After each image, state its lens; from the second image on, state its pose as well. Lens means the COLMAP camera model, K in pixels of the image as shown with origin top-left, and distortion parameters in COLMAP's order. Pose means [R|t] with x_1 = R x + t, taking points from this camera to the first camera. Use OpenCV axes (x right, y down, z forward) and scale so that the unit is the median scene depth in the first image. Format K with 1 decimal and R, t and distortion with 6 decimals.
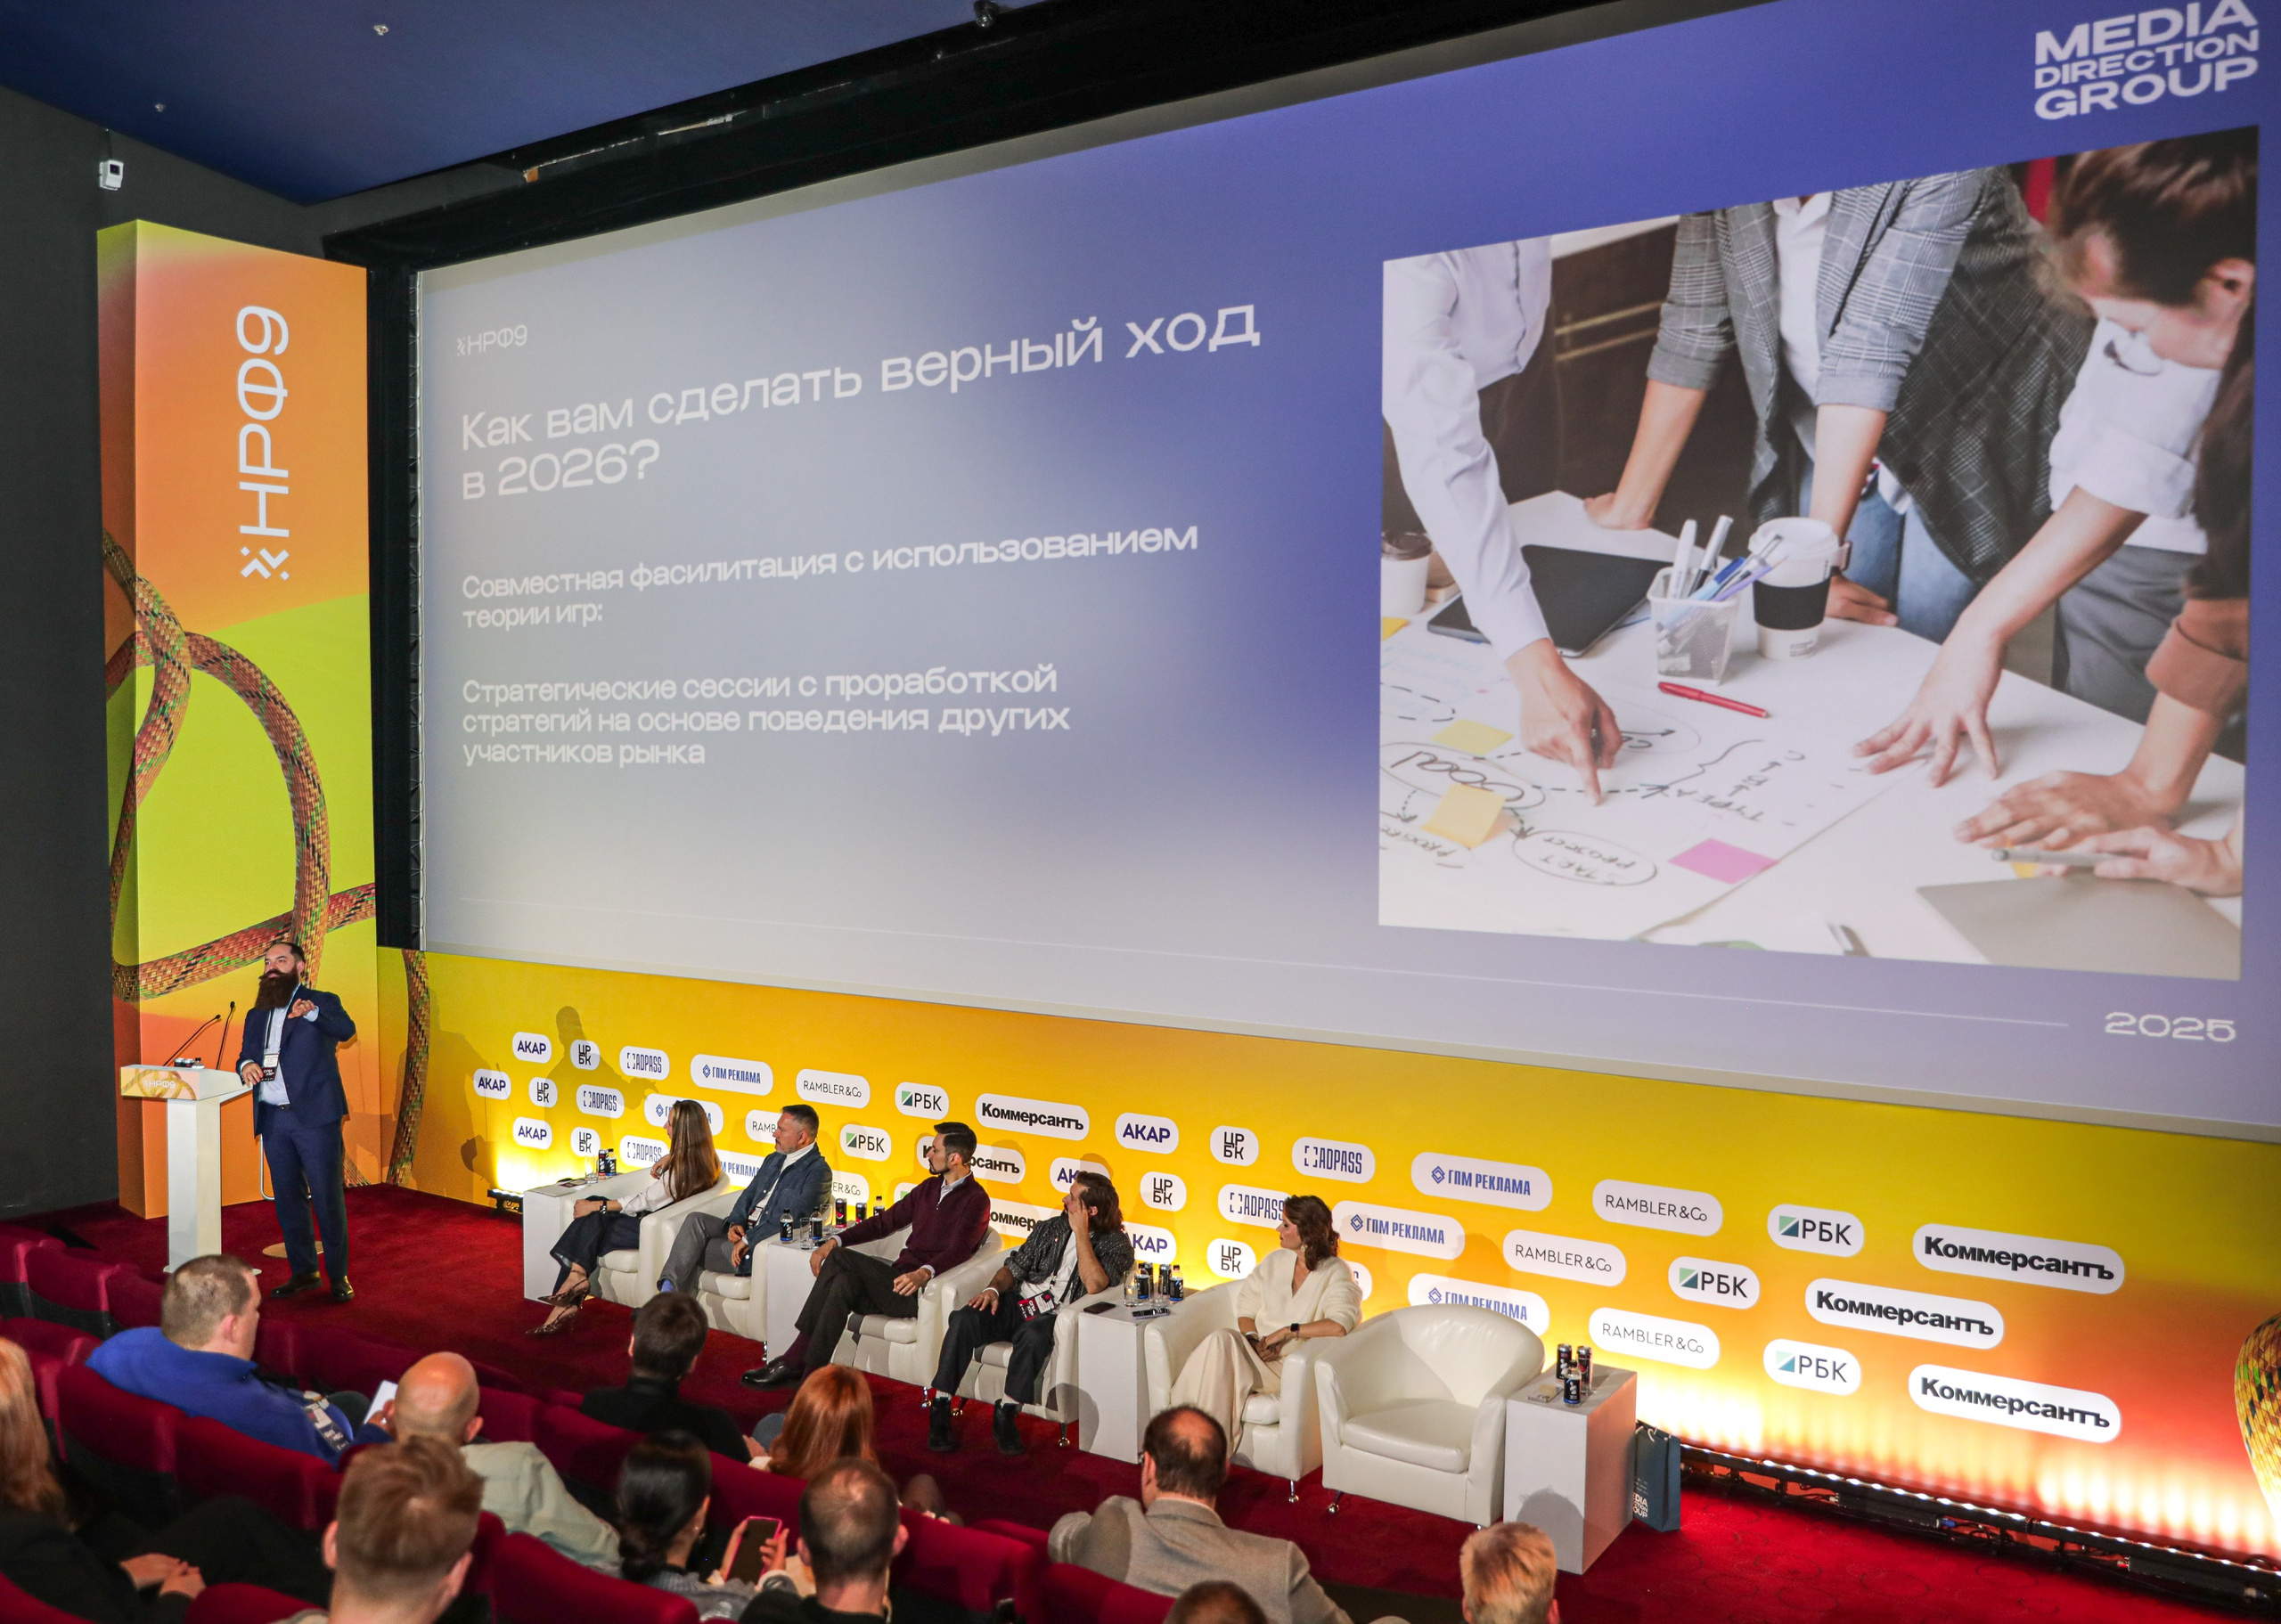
lens RADIAL K [[1914.7, 0, 1098.9], [0, 1914.7, 815.4], [0, 0, 1]] dist [-0.002379, 0.006448]
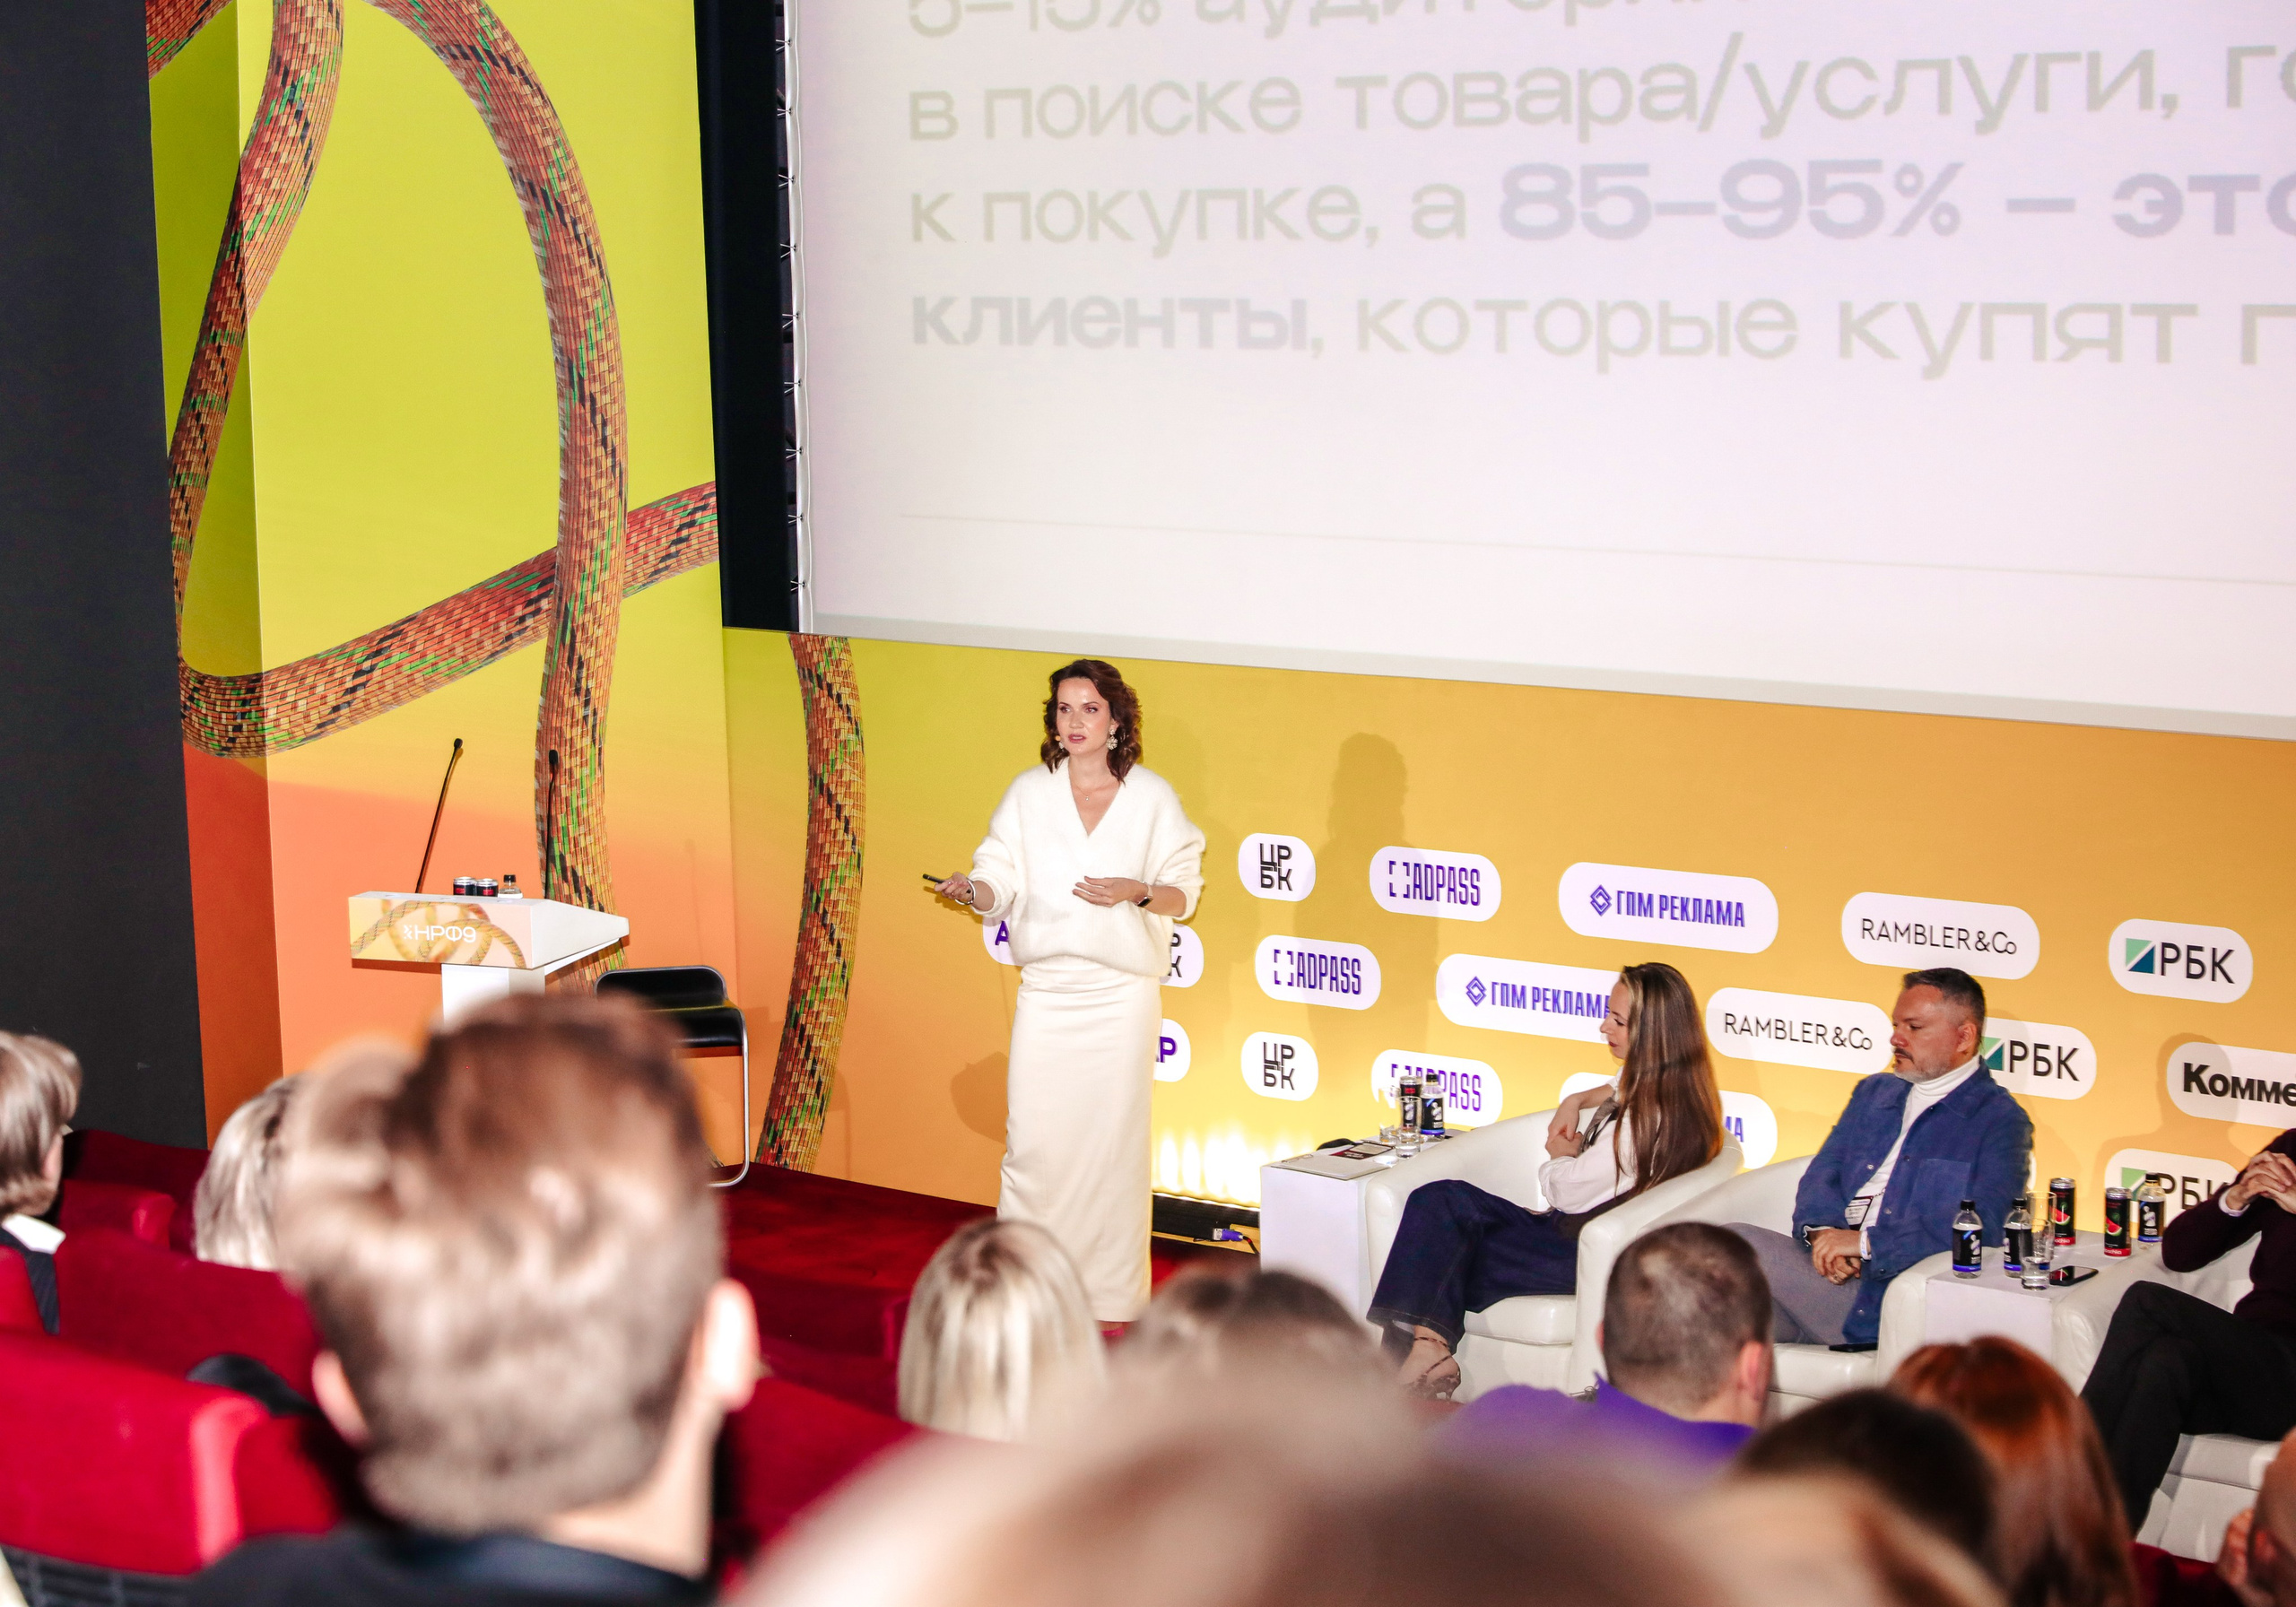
lens RADIAL K [[4712.6, 0, 1148.0], [0, 4712.6, 803.5], [0, 0, 1]] dist [-0.010153, -0.081687]
pose [[0.994121, -0.008632, -0.107931, -0.230337], [0.019644, 0.994654, 0.101381, 0.001721], [0.106478, -0.102905, 0.988976, -0.079161]]
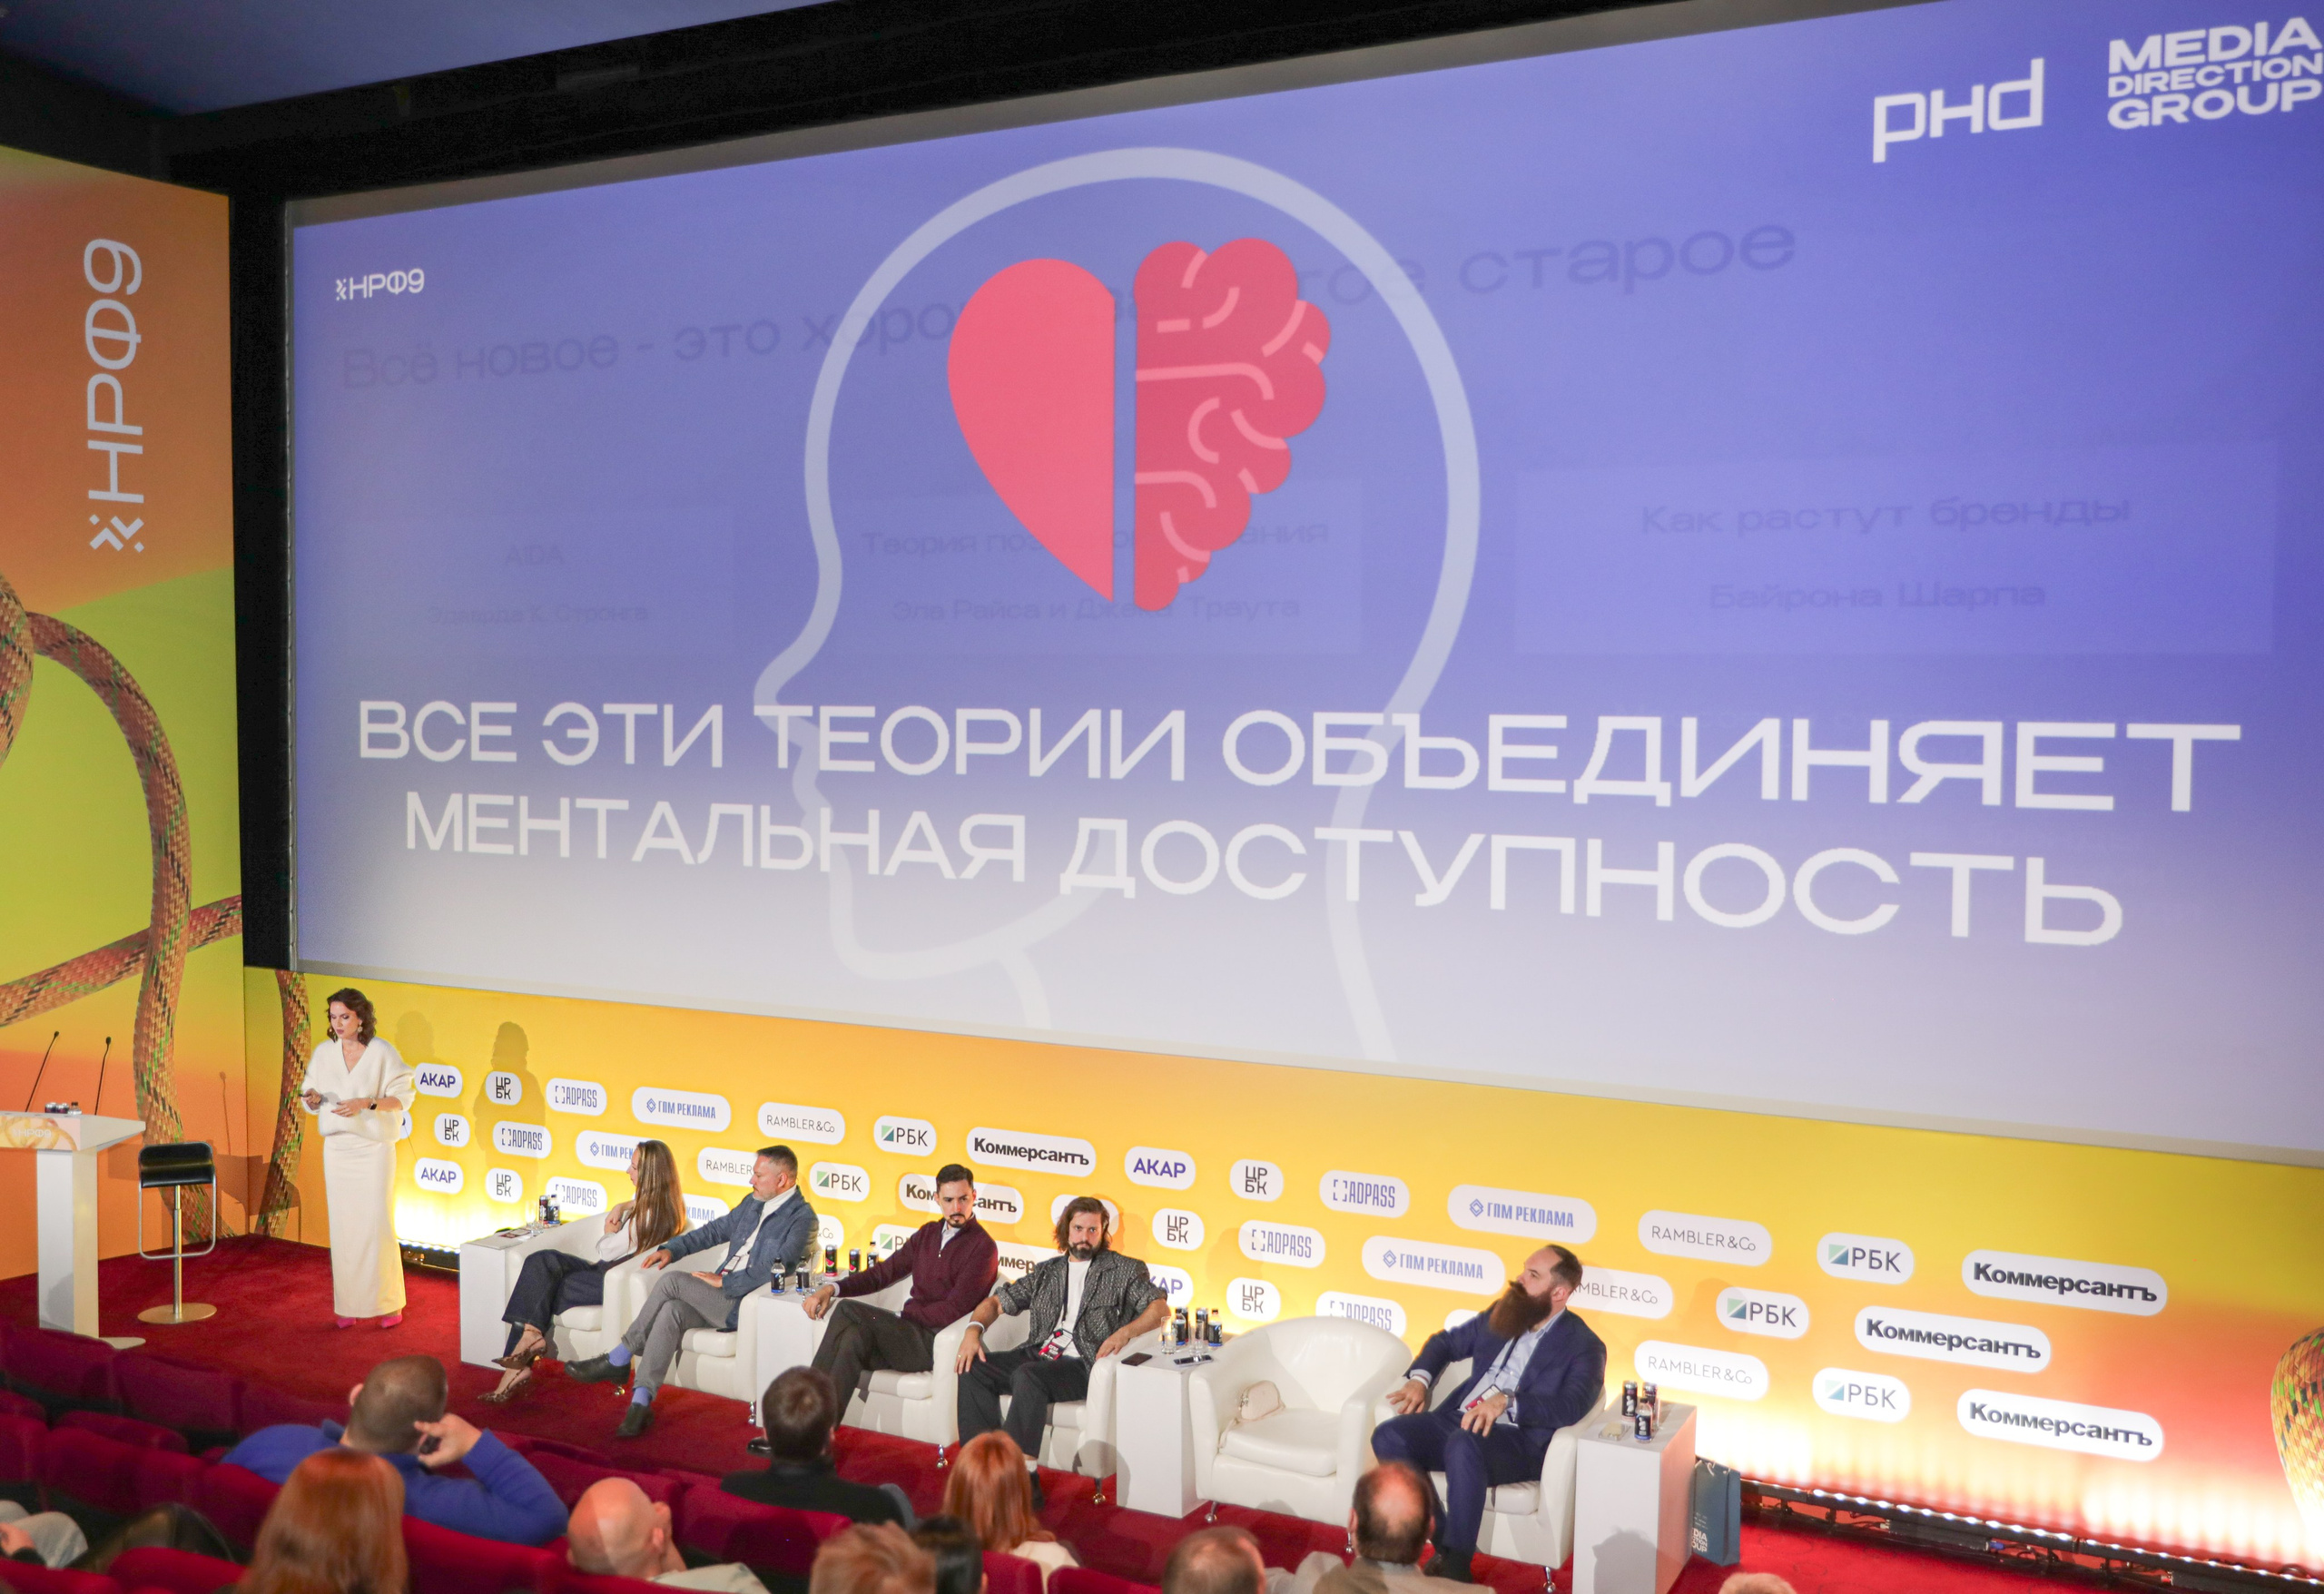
lens RADIAL K [[2168.0, 0, 1182.4], [0, 2168.0, 801.1], [0, 0, 1]] dist [0.005003, 0.001089]
pose [[0.992765, -0.000092, 0.120075, -0.093723], [-0.001254, 0.999937, 0.011135, -0.027520], [-0.120069, -0.011205, 0.992702, -0.063245]]
